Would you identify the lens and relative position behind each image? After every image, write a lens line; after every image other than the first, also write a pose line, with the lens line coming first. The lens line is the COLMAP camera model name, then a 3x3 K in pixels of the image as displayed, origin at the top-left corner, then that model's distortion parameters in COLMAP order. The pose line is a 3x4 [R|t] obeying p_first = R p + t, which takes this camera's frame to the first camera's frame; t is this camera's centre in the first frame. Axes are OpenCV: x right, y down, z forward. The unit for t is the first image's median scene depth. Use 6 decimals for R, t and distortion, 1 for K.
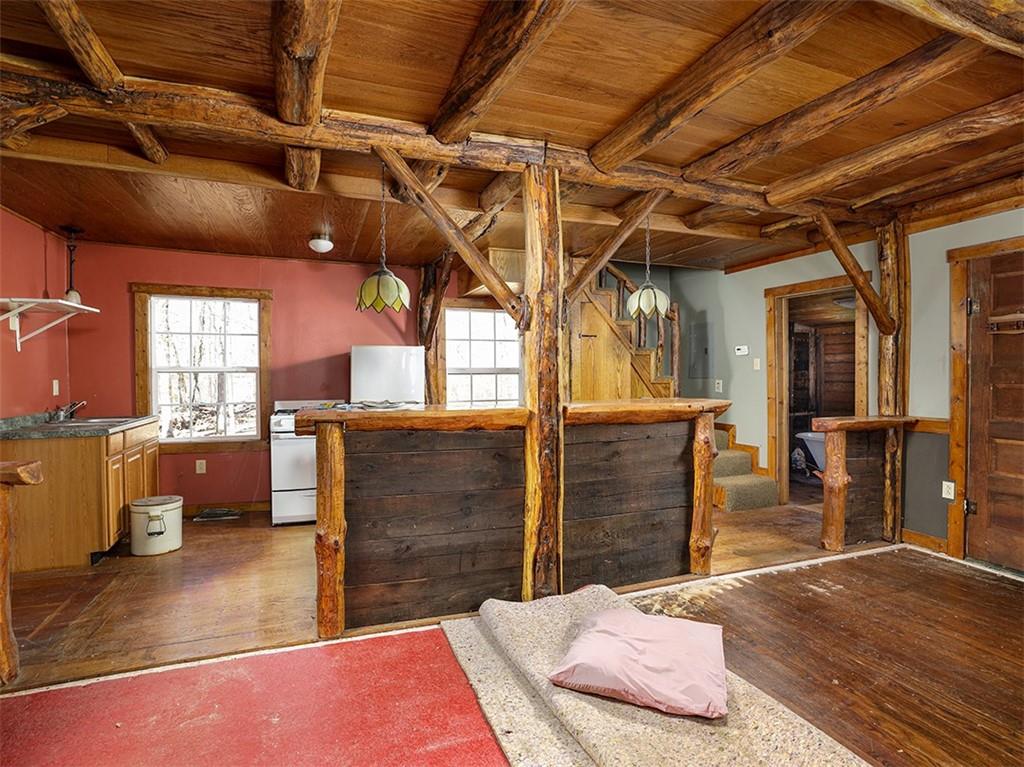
lens RADIAL K [[494.5, 0, 509.5], [0, 494.5, 376.1], [0, 0, 1]] dist [-0.017769, 0.000461]
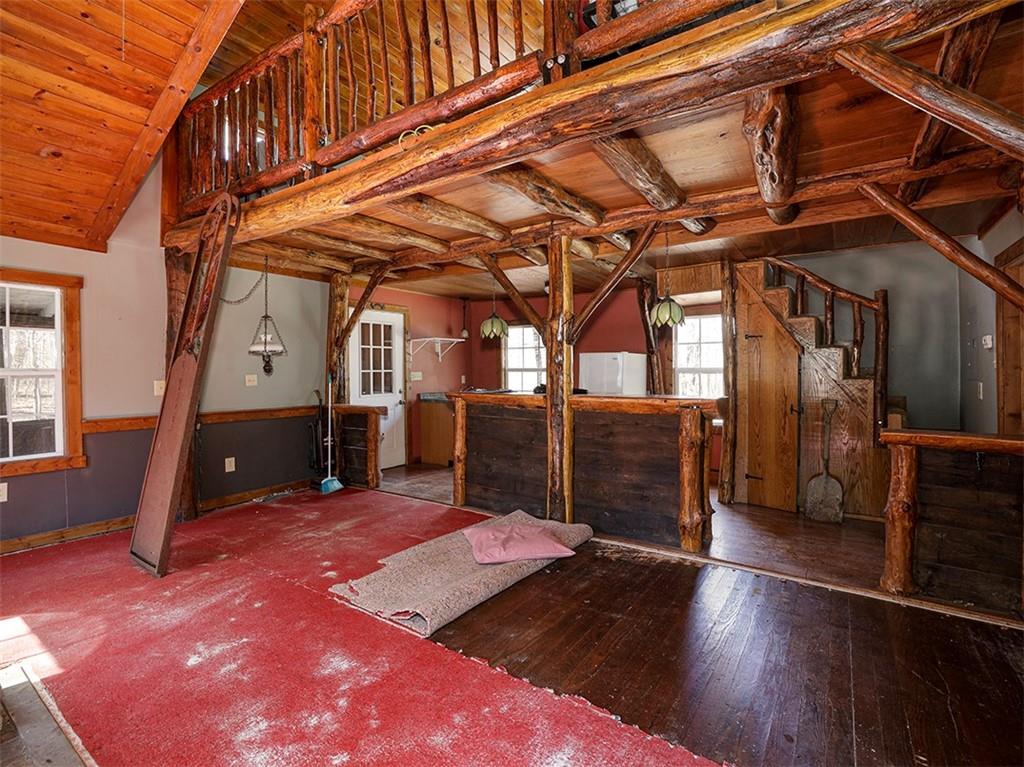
lens RADIAL K [[476.2, 0, 511.9], [0, 476.2, 374.4], [0, 0, 1]] dist [0.001496, 0.000408]
pose [[0.592534, 0.005669, -0.805525, 0.827269], [-0.004458, 0.999983, 0.003758, -0.004855], [0.805533, 0.001365, 0.592550, 0.020998]]
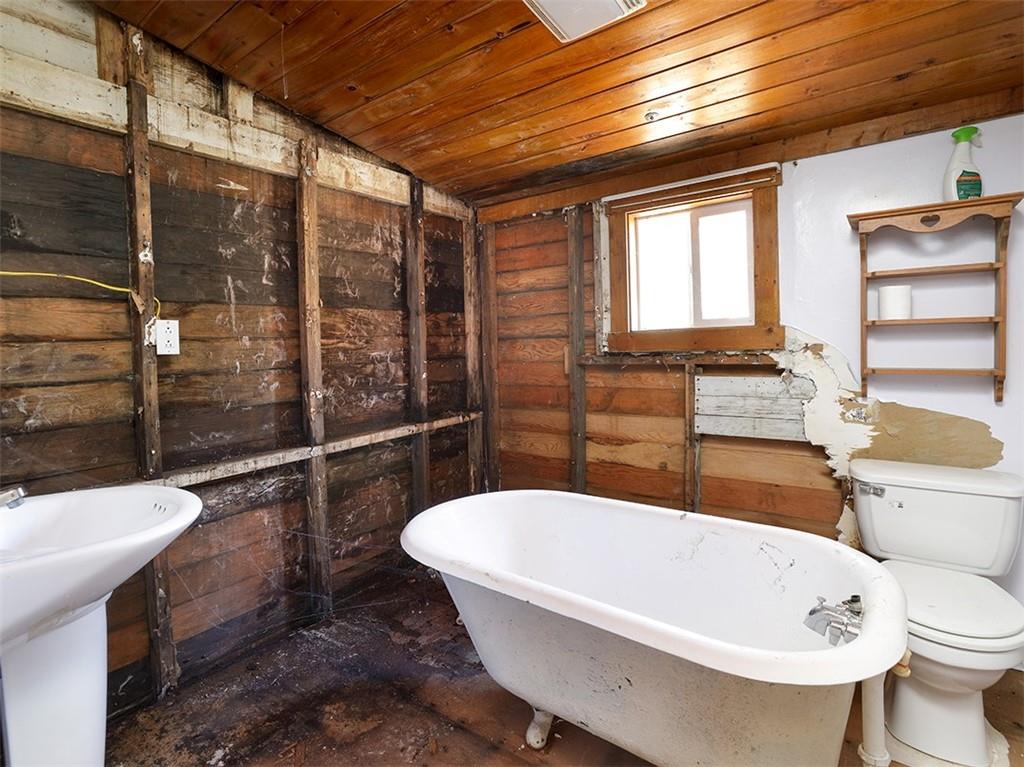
lens RADIAL K [[496.2, 0, 524.6], [0, 496.2, 376.4], [0, 0, 1]] dist [-0.037759, 0.001383]
pose [[0.821328, -0.052414, 0.568043, 0.735248], [0.028534, 0.998298, 0.050858, 0.039101], [-0.569742, -0.025563, 0.821426, 1.122799]]
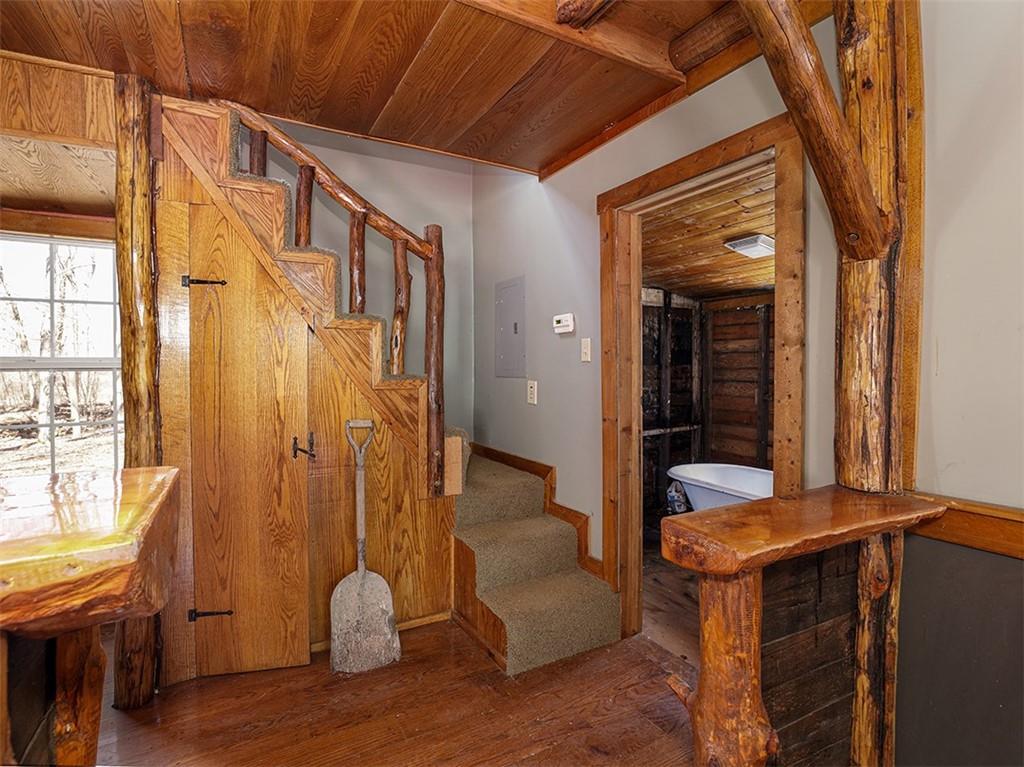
lens RADIAL K [[496.2, 0, 524.6], [0, 496.2, 376.4], [0, 0, 1]] dist [-0.037759, 0.001383]
pose [[0.980300, -0.003194, 0.197487, 0.439857], [0.001100, 0.999942, 0.010709, -0.004188], [-0.197510, -0.010281, 0.980247, 0.668232]]
